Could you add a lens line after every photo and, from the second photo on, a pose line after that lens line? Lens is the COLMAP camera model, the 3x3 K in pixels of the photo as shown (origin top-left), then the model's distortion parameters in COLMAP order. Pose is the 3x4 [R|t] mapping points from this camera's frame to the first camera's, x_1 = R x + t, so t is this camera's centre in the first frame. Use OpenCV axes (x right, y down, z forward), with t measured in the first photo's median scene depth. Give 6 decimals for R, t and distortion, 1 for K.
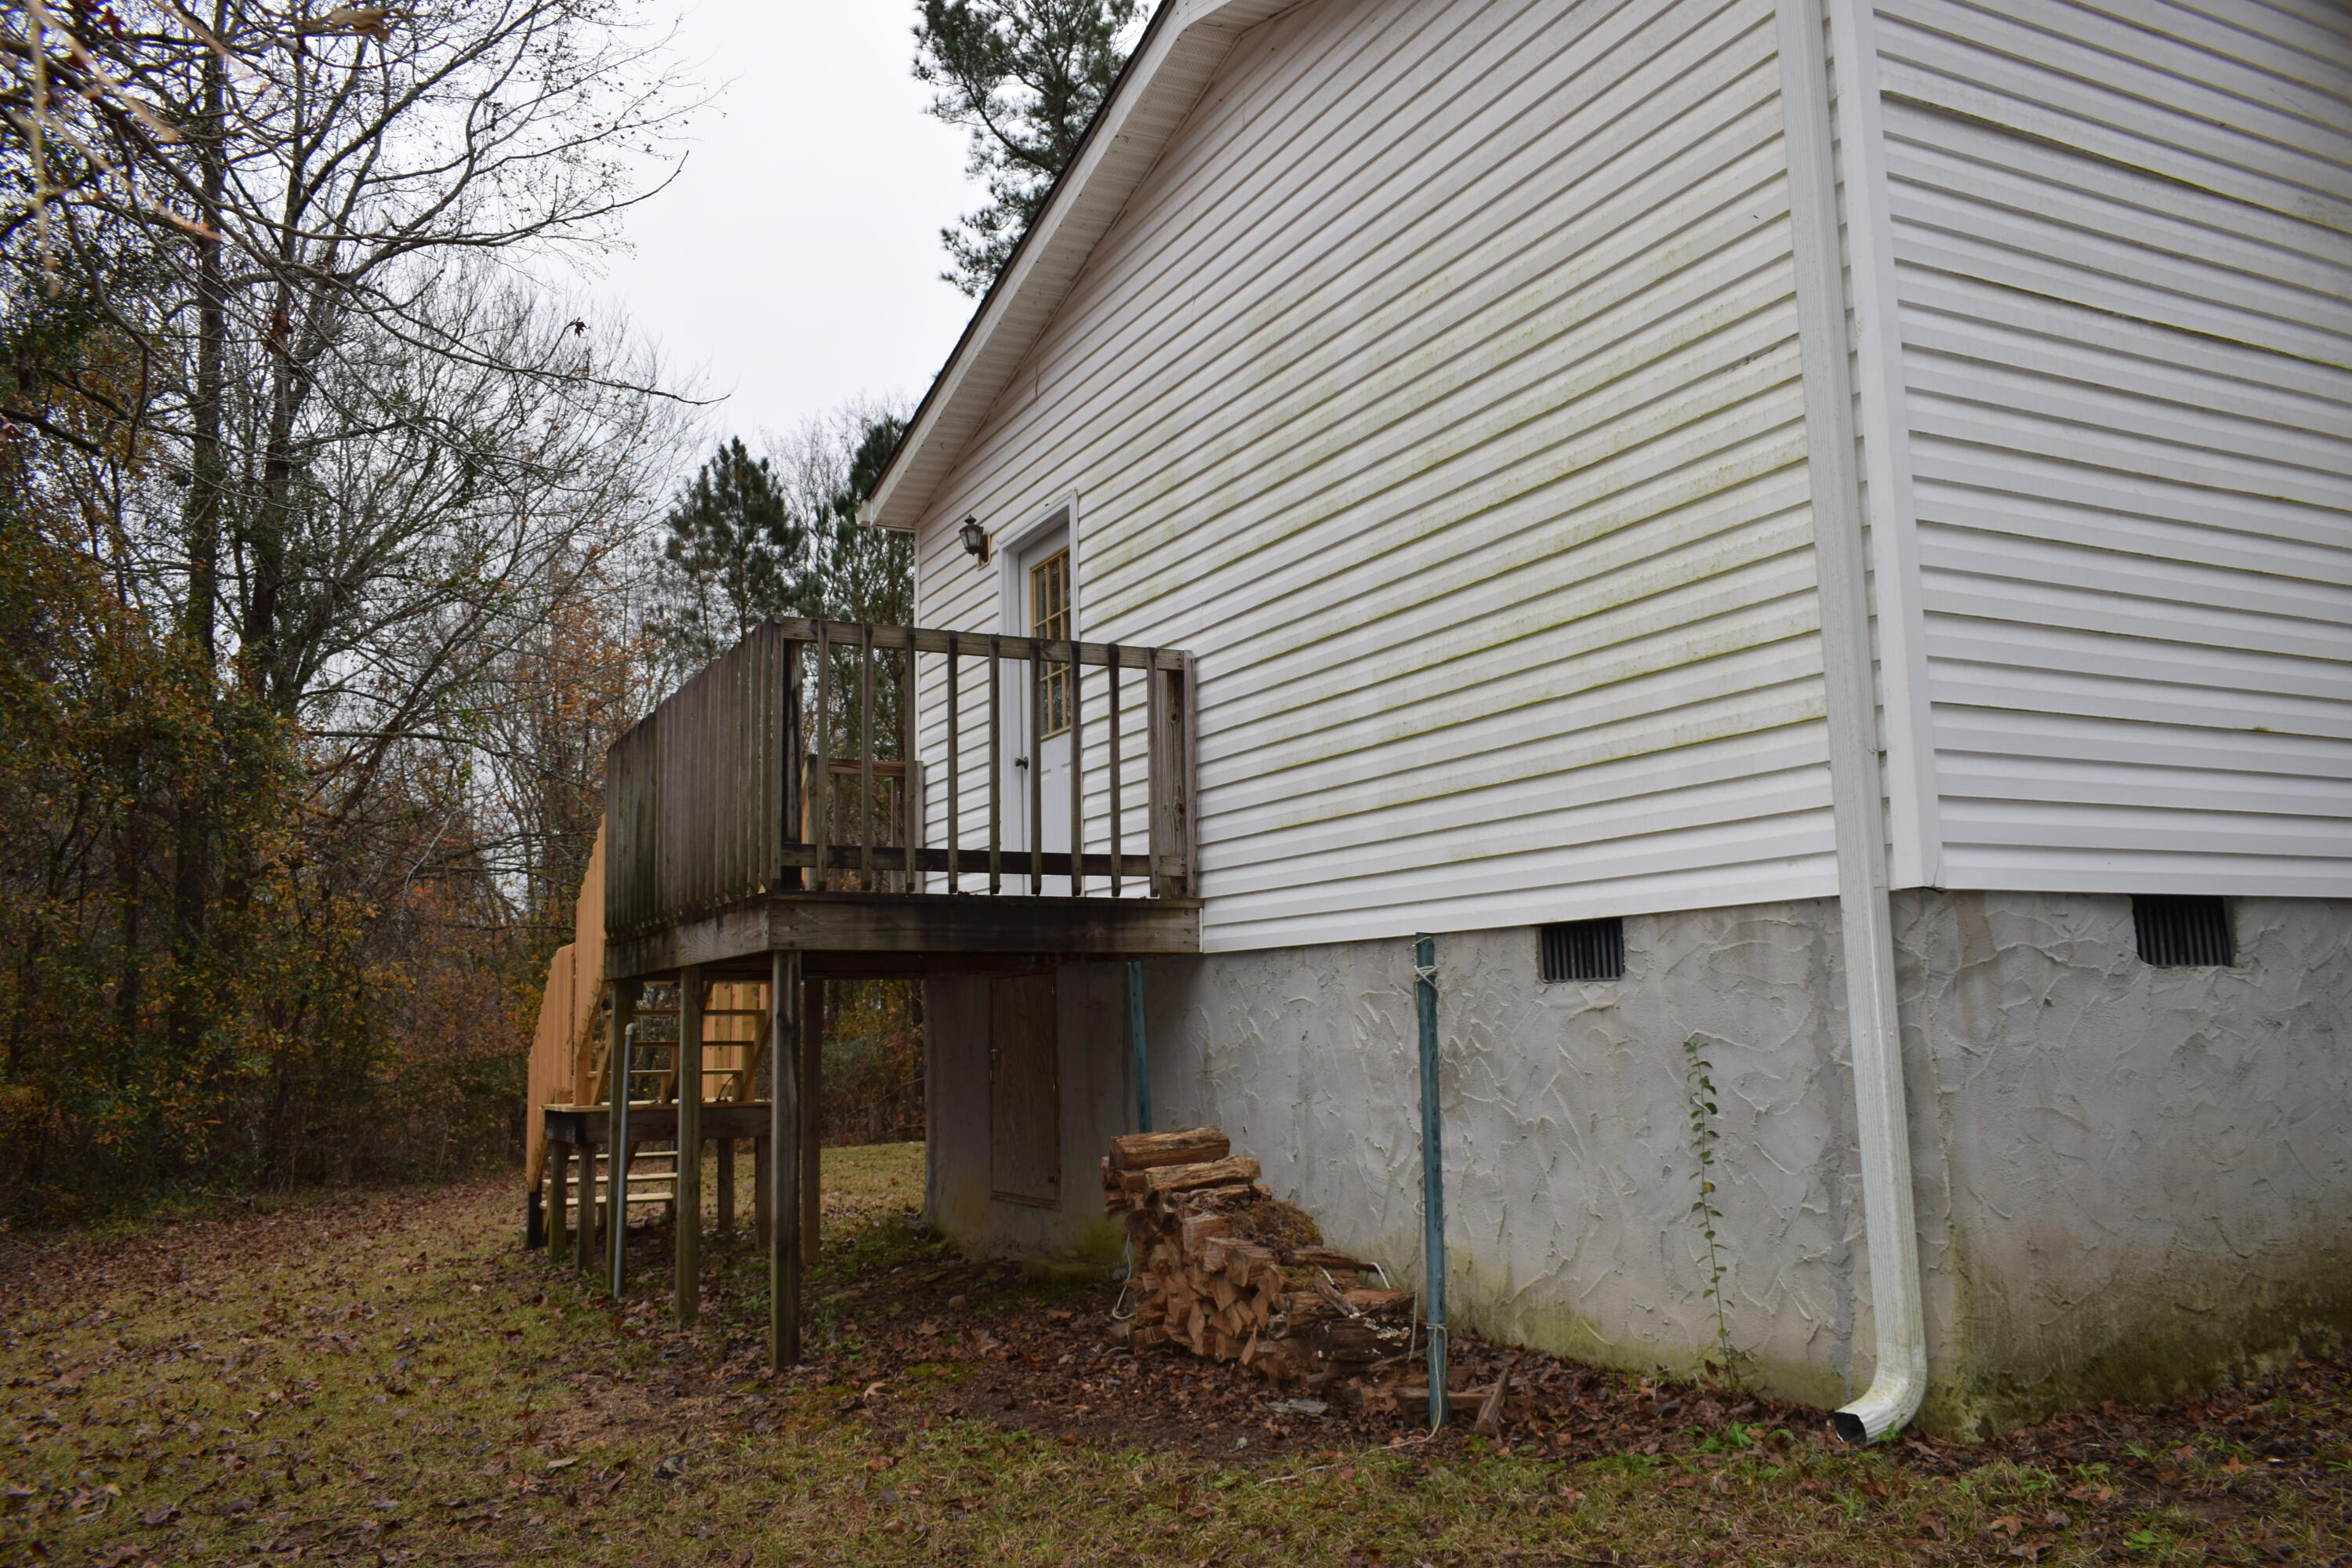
lens RADIAL K [[1831.9, 0, 1176.0], [0, 1831.9, 784.0], [0, 0, 1]] dist [-0.015117, 0.007565]
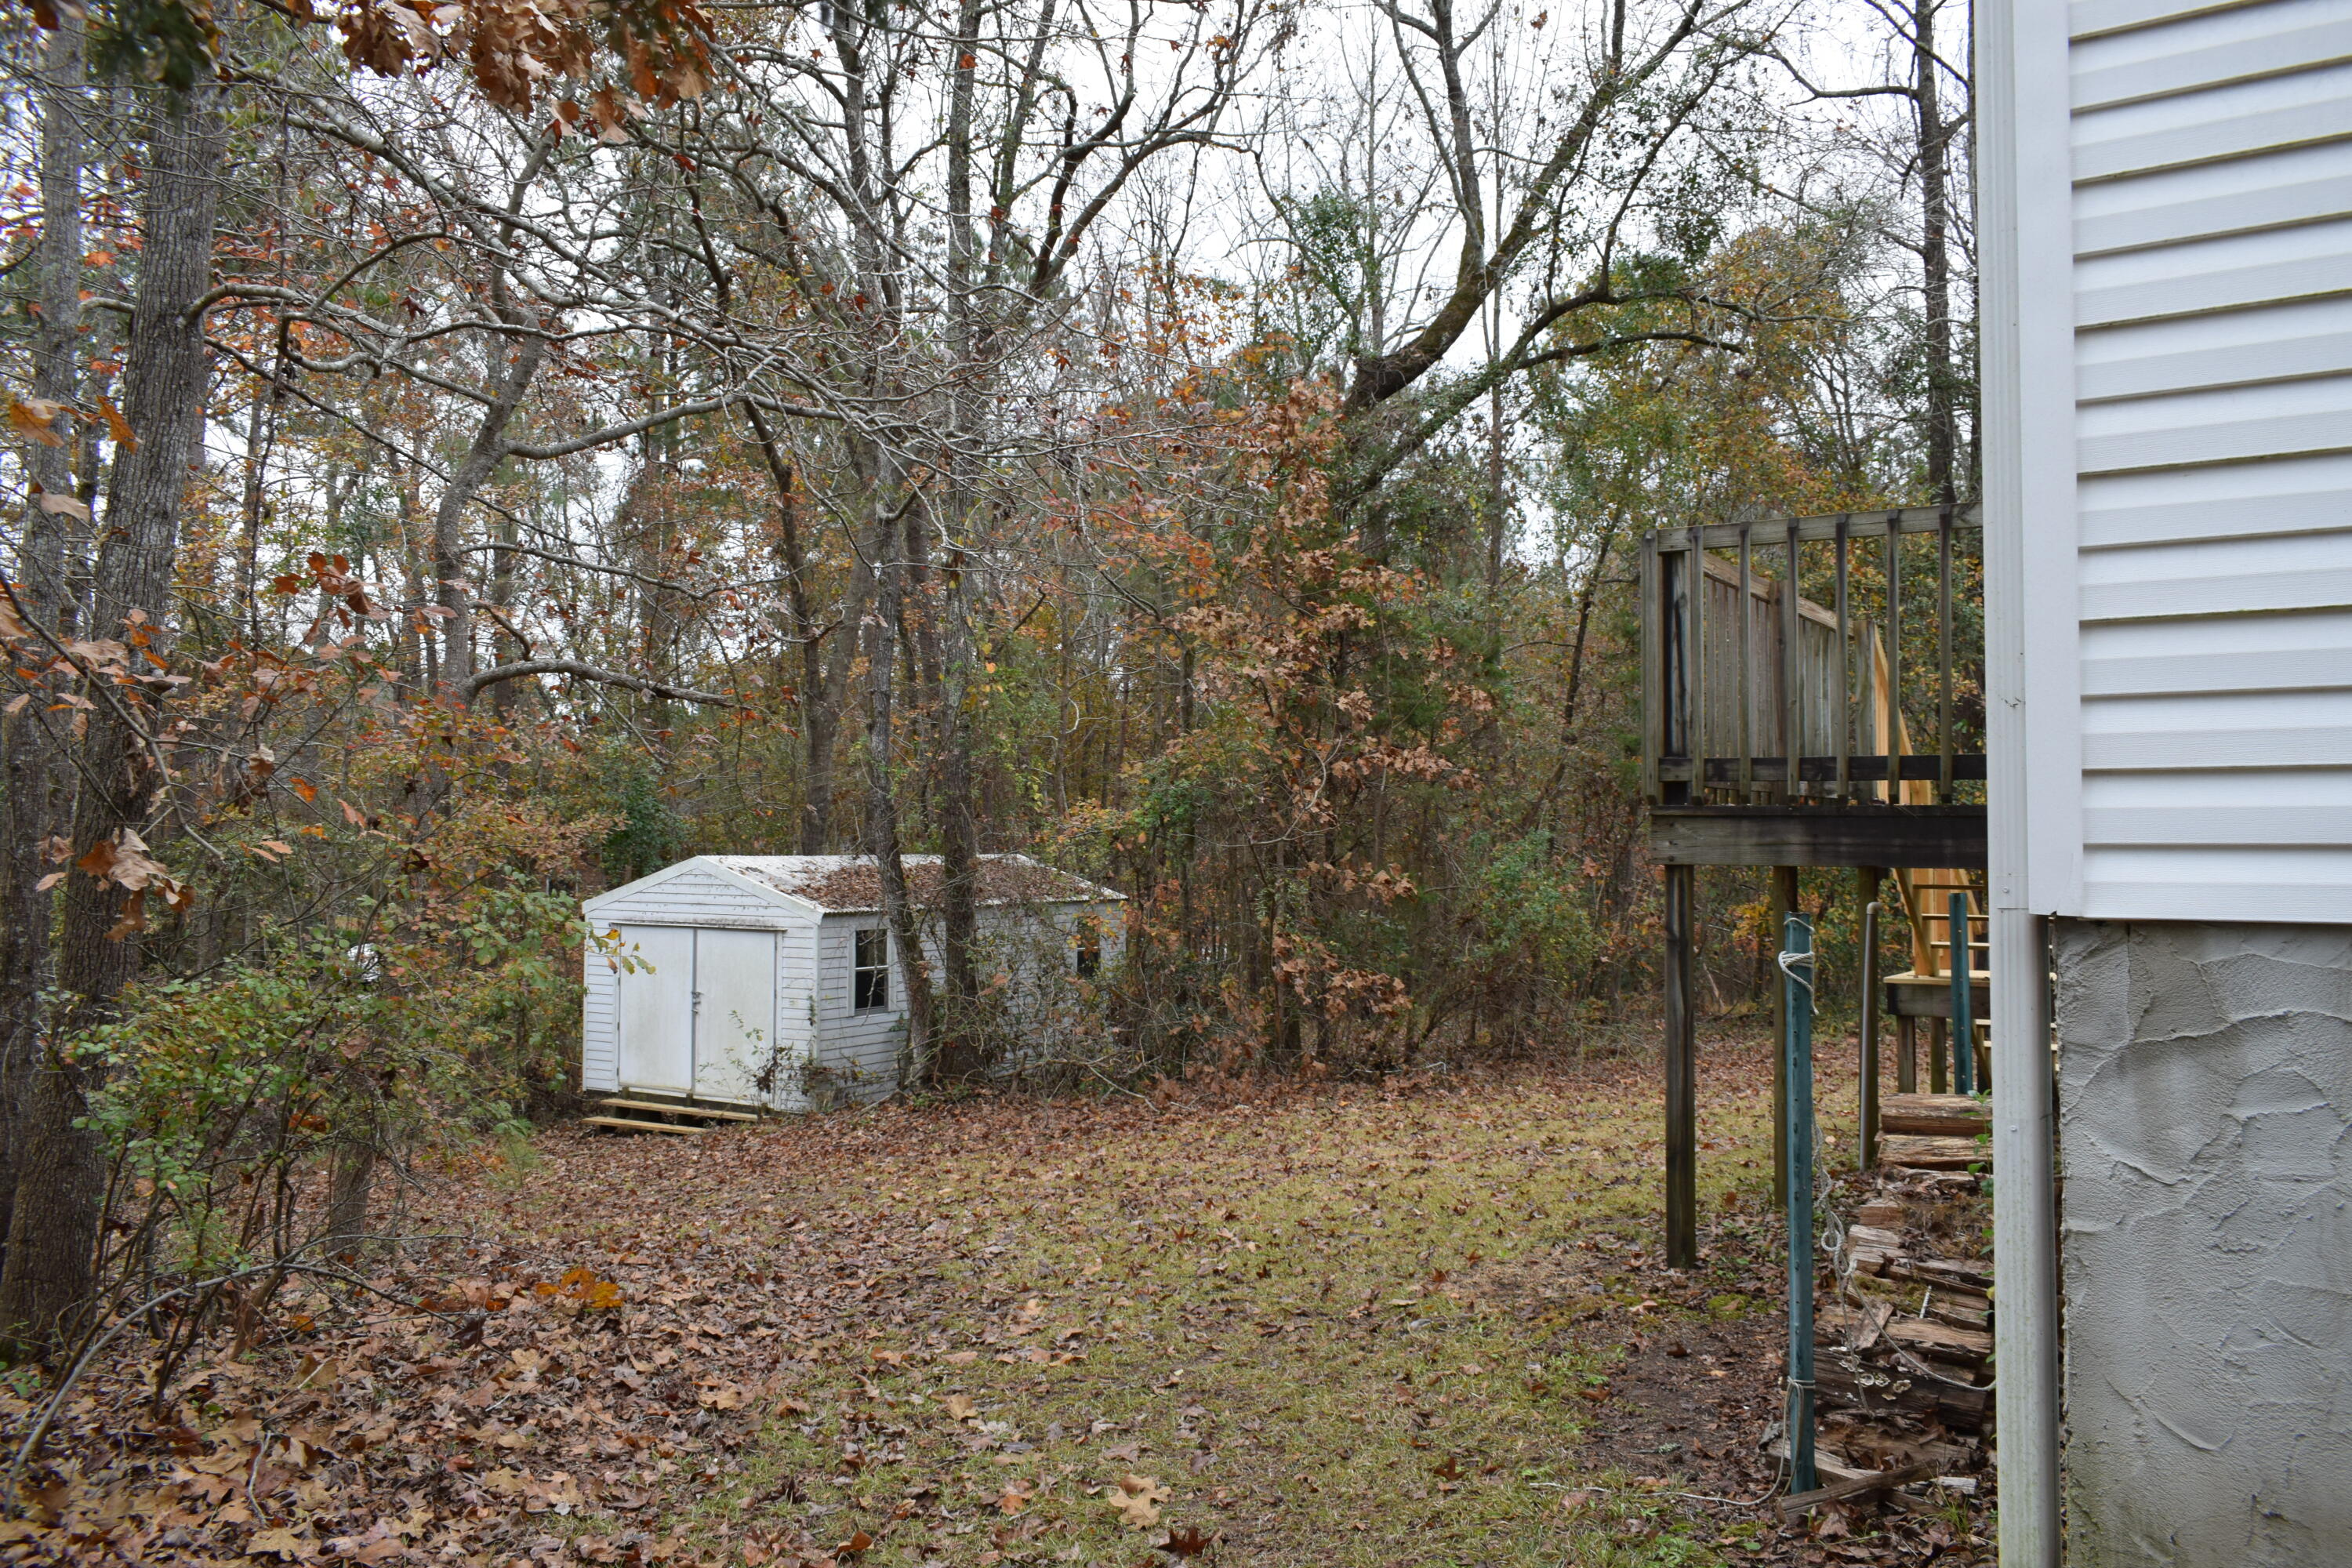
lens RADIAL K [[1831.9, 0, 1176.0], [0, 1831.9, 784.0], [0, 0, 1]] dist [-0.015117, 0.007565]
pose [[0.503842, -0.006878, -0.863769, 0.516854], [0.106006, 0.992902, 0.053927, -0.036539], [0.857267, -0.118735, 0.500995, 0.262704]]
